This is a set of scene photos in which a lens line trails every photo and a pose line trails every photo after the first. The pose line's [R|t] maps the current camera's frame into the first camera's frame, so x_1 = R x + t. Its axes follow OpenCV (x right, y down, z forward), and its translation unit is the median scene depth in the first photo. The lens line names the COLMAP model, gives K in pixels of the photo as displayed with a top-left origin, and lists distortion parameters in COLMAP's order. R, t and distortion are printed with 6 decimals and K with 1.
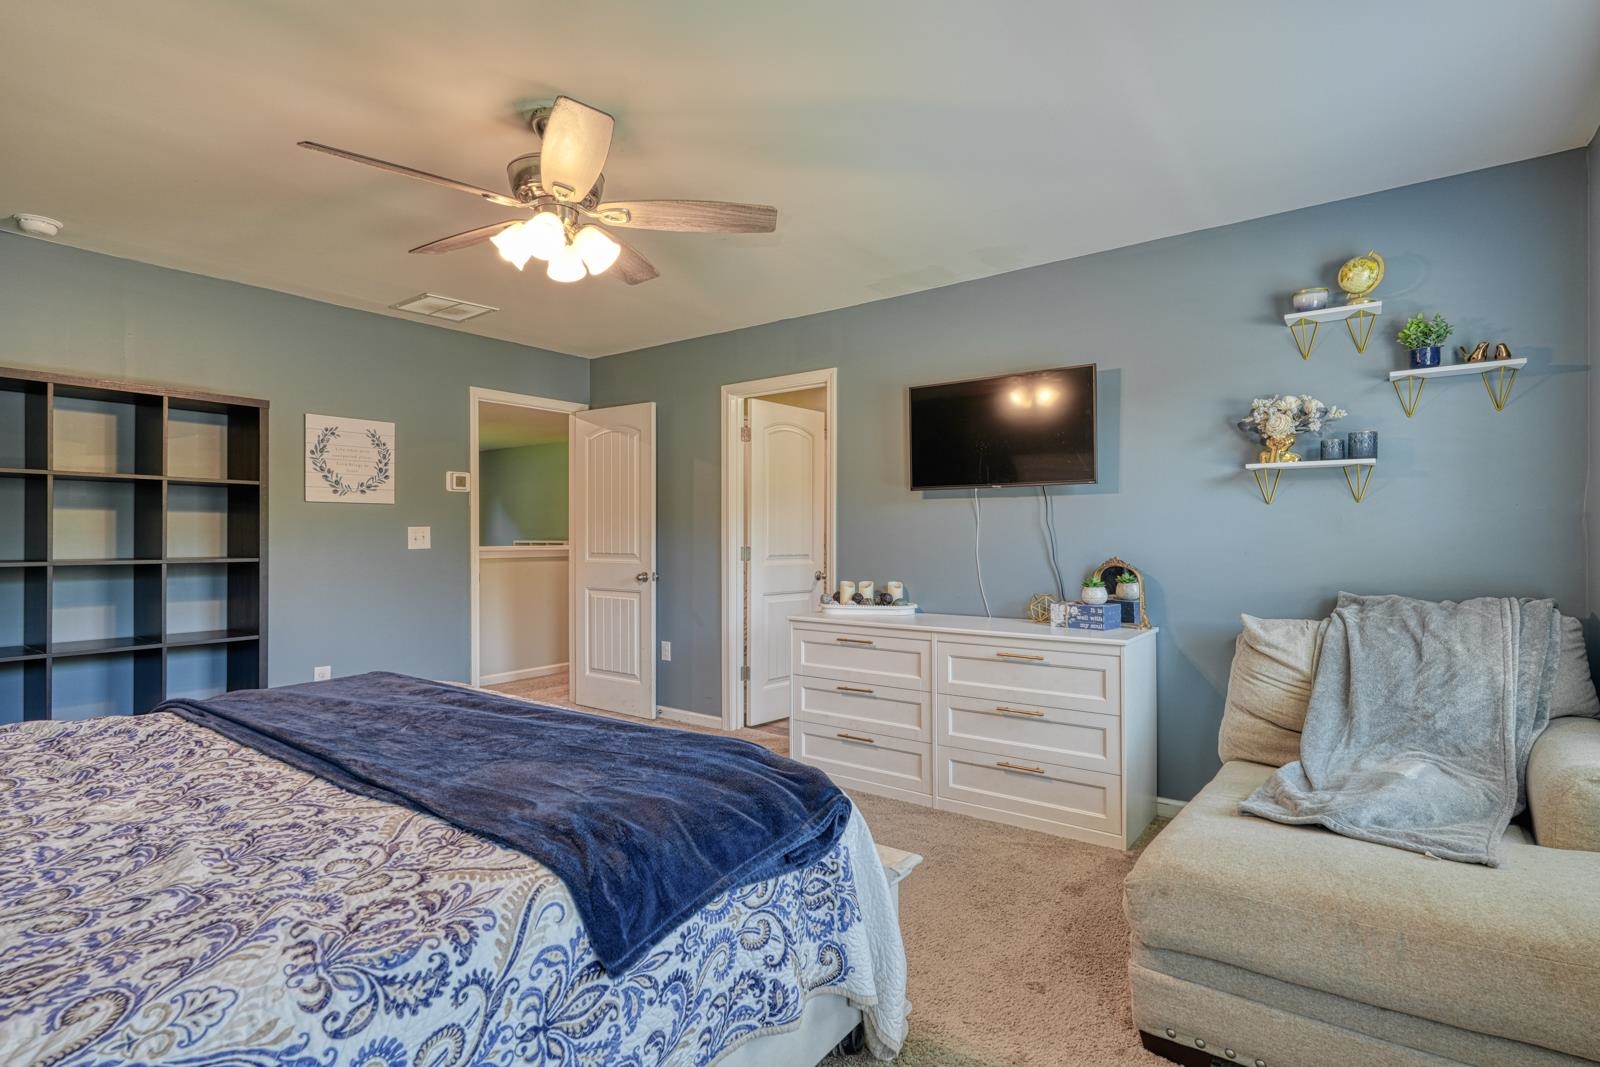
lens RADIAL K [[801.6, 0, 804.9], [0, 801.6, 528.7], [0, 0, 1]] dist [0.000606, 0.000089]
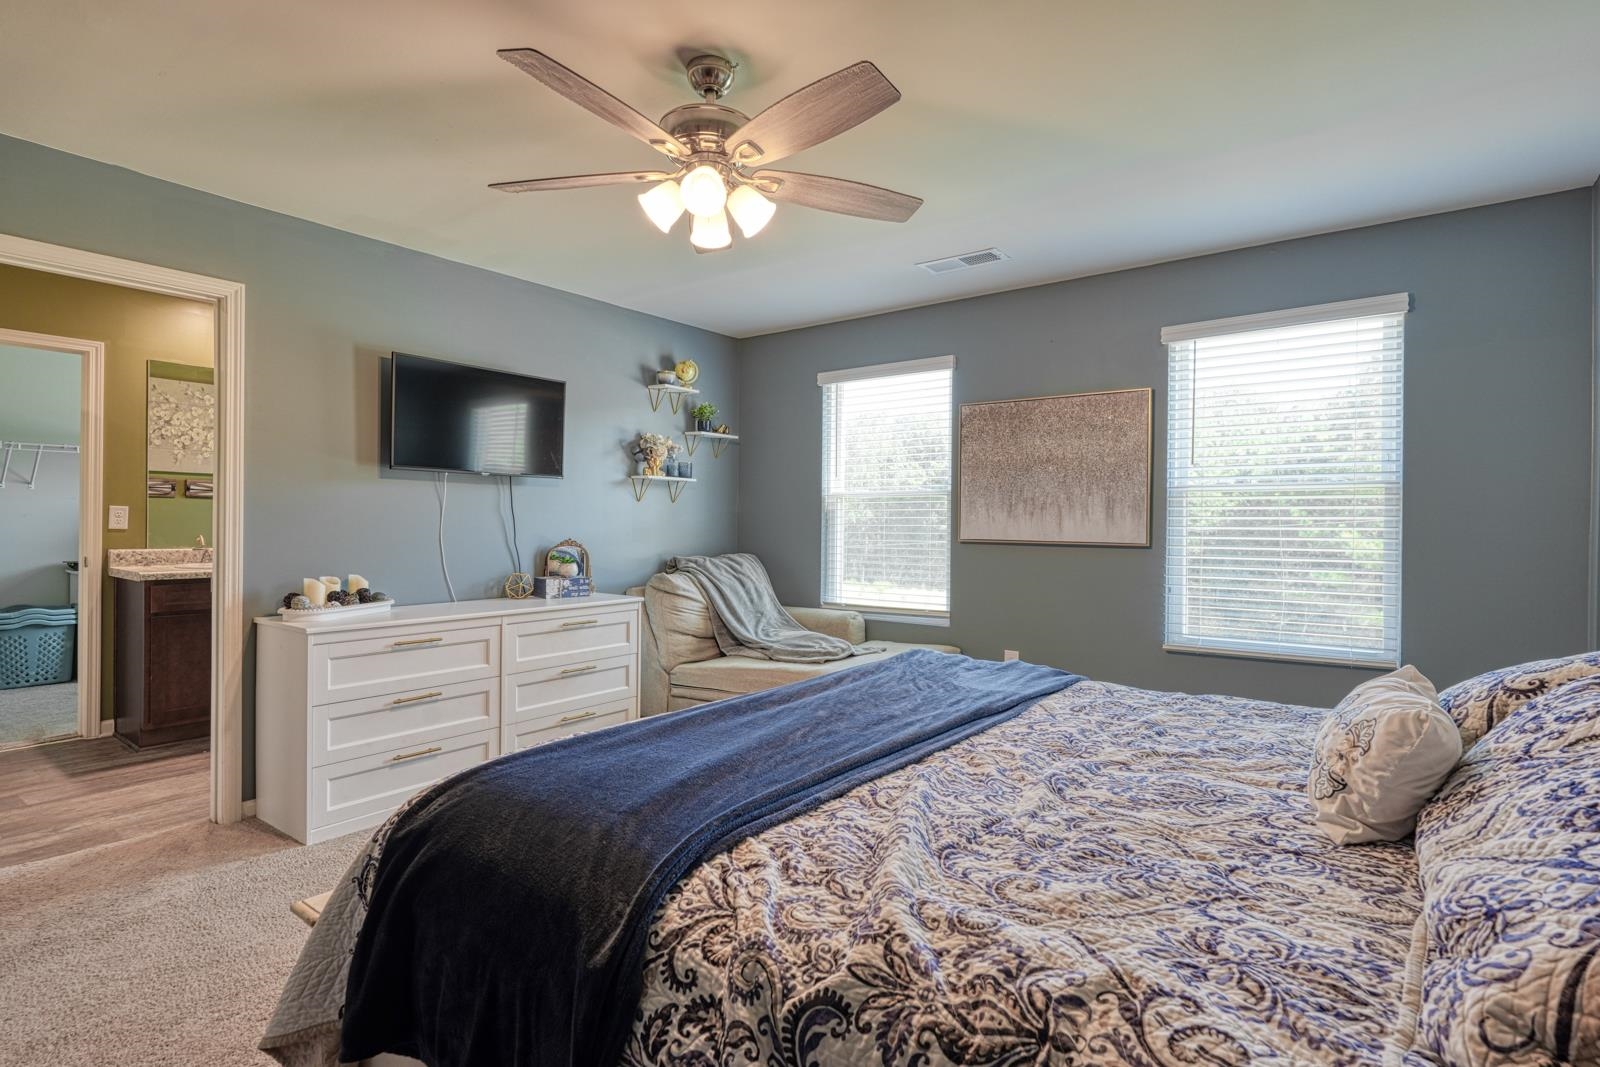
lens RADIAL K [[801.6, 0, 804.9], [0, 801.6, 528.7], [0, 0, 1]] dist [0.000606, 0.000089]
pose [[-0.008324, -0.005038, 0.999953, -0.867744], [-0.017423, 0.999836, 0.004892, 0.006827], [-0.999814, -0.017382, -0.008410, 0.635962]]
